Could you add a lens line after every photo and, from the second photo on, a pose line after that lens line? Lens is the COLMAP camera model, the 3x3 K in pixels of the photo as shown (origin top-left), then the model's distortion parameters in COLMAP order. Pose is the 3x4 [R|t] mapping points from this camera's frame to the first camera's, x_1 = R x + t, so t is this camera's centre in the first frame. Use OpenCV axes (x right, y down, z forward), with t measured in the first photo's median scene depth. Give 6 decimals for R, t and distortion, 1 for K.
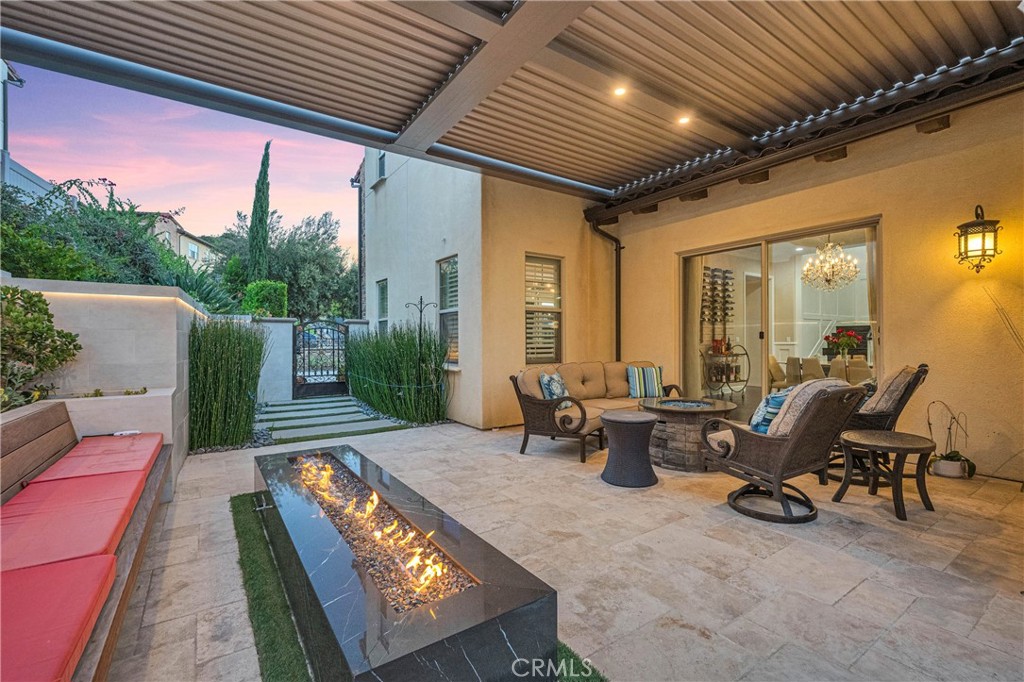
lens RADIAL K [[449.9, 0, 512.5], [0, 449.9, 339.2], [0, 0, 1]] dist [-0.003562, -0.000283]
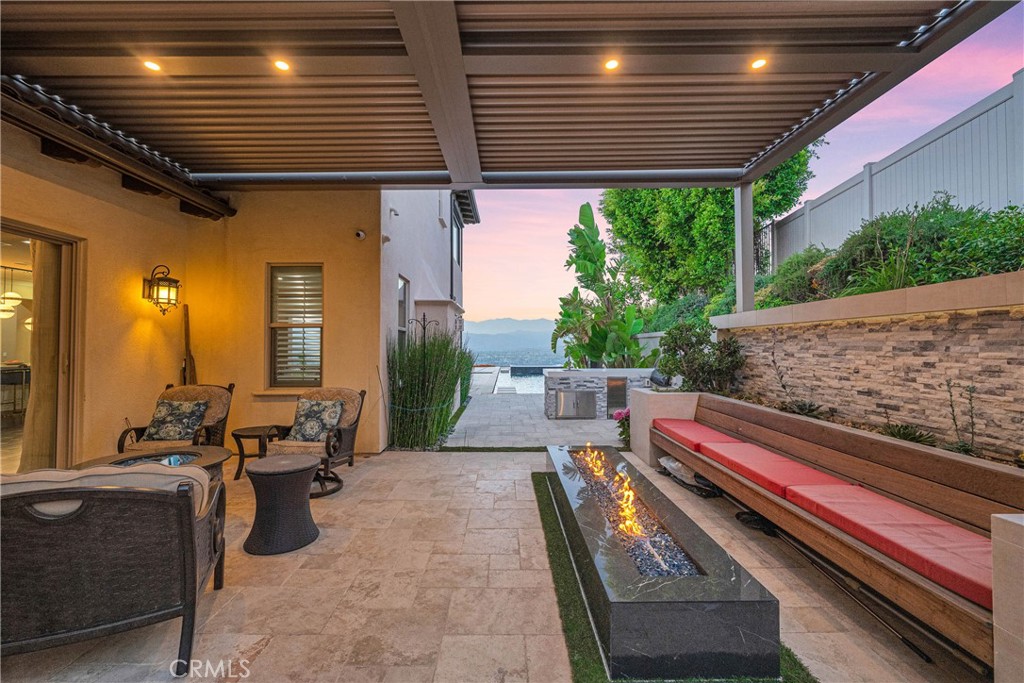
lens RADIAL K [[416.3, 0, 509.8], [0, 416.3, 339.0], [0, 0, 1]] dist [-0.001482, -0.000194]
pose [[-0.822874, 0.020879, 0.567841, -0.546852], [0.009453, 0.999689, -0.023060, -0.036720], [-0.568146, -0.013608, -0.822815, 1.458733]]
